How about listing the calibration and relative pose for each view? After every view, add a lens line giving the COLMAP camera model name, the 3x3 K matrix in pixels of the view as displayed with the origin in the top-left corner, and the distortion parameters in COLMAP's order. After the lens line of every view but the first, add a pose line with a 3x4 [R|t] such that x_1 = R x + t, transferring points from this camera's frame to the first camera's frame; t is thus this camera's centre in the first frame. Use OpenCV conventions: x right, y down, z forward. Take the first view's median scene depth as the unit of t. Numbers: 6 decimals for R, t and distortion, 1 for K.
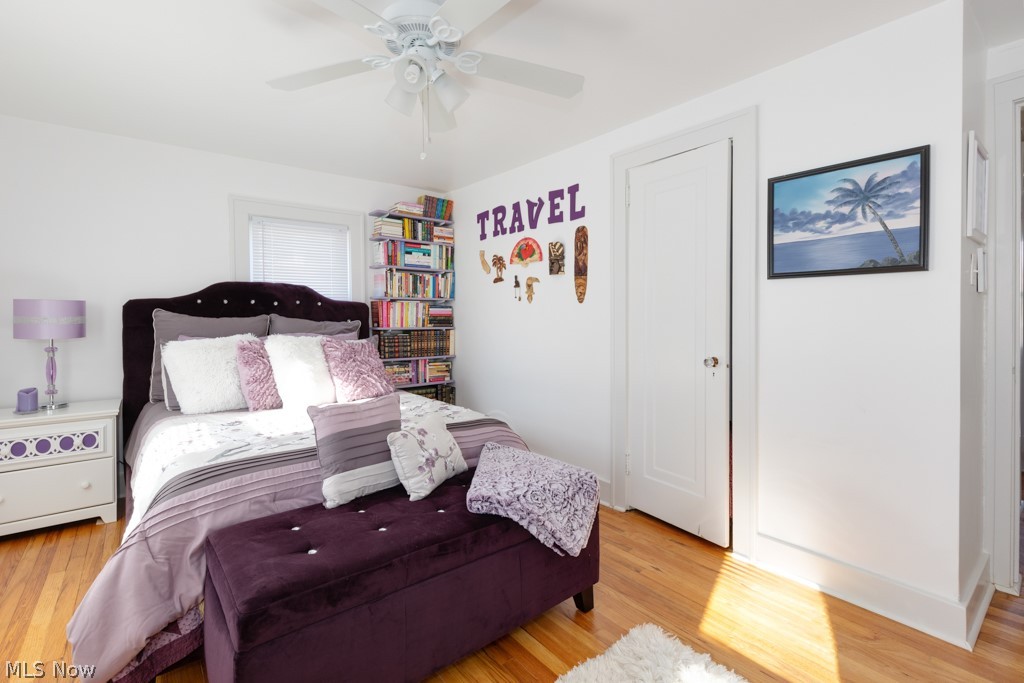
lens RADIAL K [[471.1, 0, 512.7], [0, 471.1, 324.9], [0, 0, 1]] dist [-0.000989, -0.000190]
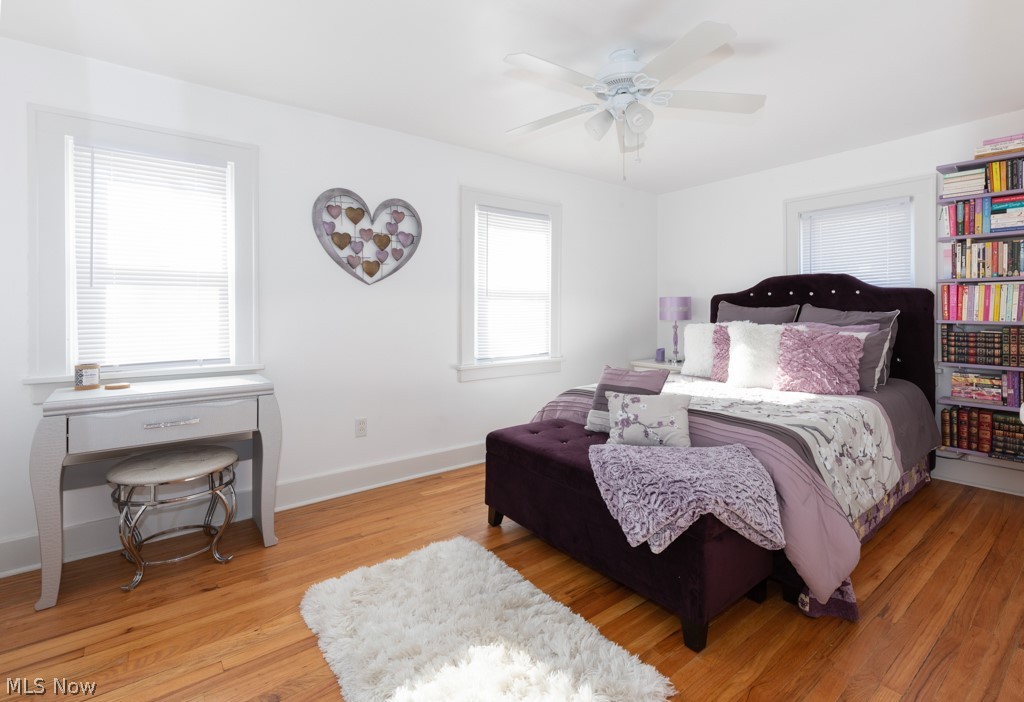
lens RADIAL K [[469.7, 0, 512.6], [0, 469.7, 308.9], [0, 0, 1]] dist [-0.000094, -0.000058]
pose [[-0.033296, 0.003887, -0.999438, 0.491659], [-0.010781, 0.999933, 0.004248, -0.008248], [0.999387, 0.010916, -0.033252, 0.330749]]
